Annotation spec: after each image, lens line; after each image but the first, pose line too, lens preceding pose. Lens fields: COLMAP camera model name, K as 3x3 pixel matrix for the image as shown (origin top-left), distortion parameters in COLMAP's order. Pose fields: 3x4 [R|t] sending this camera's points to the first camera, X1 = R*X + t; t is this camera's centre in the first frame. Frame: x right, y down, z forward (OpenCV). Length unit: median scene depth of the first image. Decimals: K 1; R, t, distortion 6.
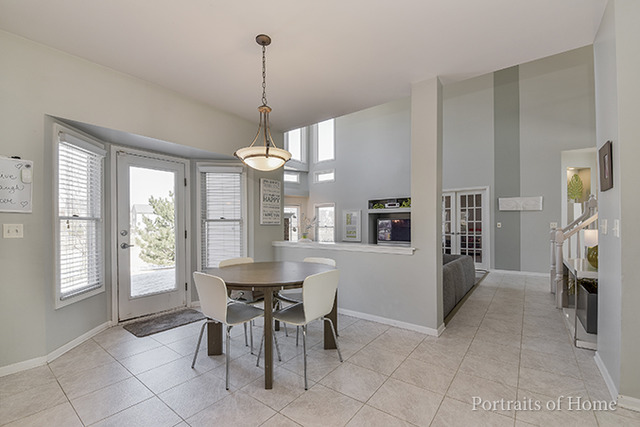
lens RADIAL K [[280.0, 0, 311.9], [0, 280.0, 222.0], [0, 0, 1]] dist [-0.001905, -0.000872]
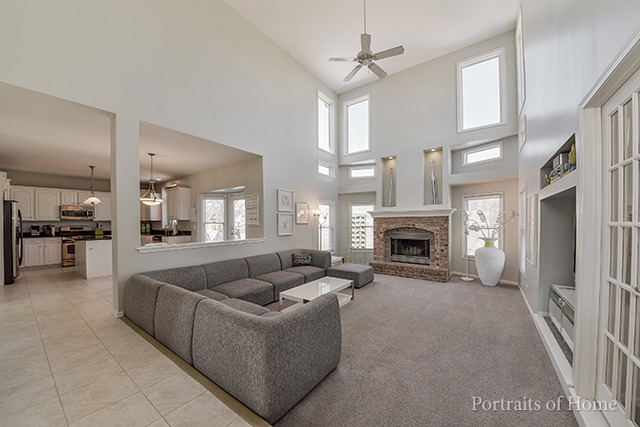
lens RADIAL K [[230.4, 0, 309.2], [0, 230.4, 222.3], [0, 0, 1]] dist [-0.018581, -0.001085]
pose [[0.017808, 0.009099, -0.999800, 1.350245], [0.021958, 0.999714, 0.009490, -0.018187], [0.999600, -0.022123, 0.017603, 1.686523]]
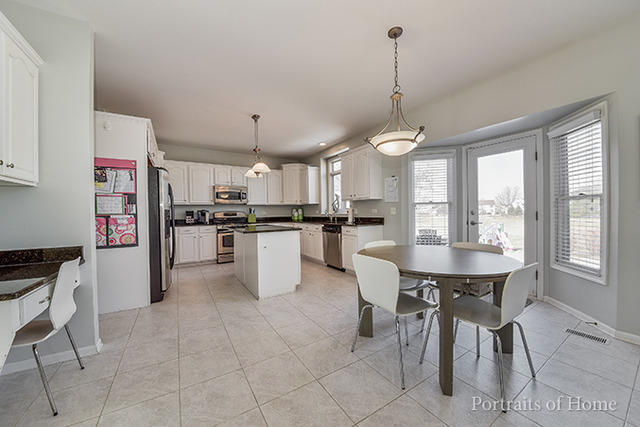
lens RADIAL K [[230.4, 0, 325.0], [0, 230.4, 214.9], [0, 0, 1]] dist [-0.018581, -0.001085]
pose [[-0.333826, 0.027261, -0.942241, 0.543041], [0.033321, 0.999298, 0.017106, 0.009481], [0.942046, -0.025686, -0.334500, 0.744827]]
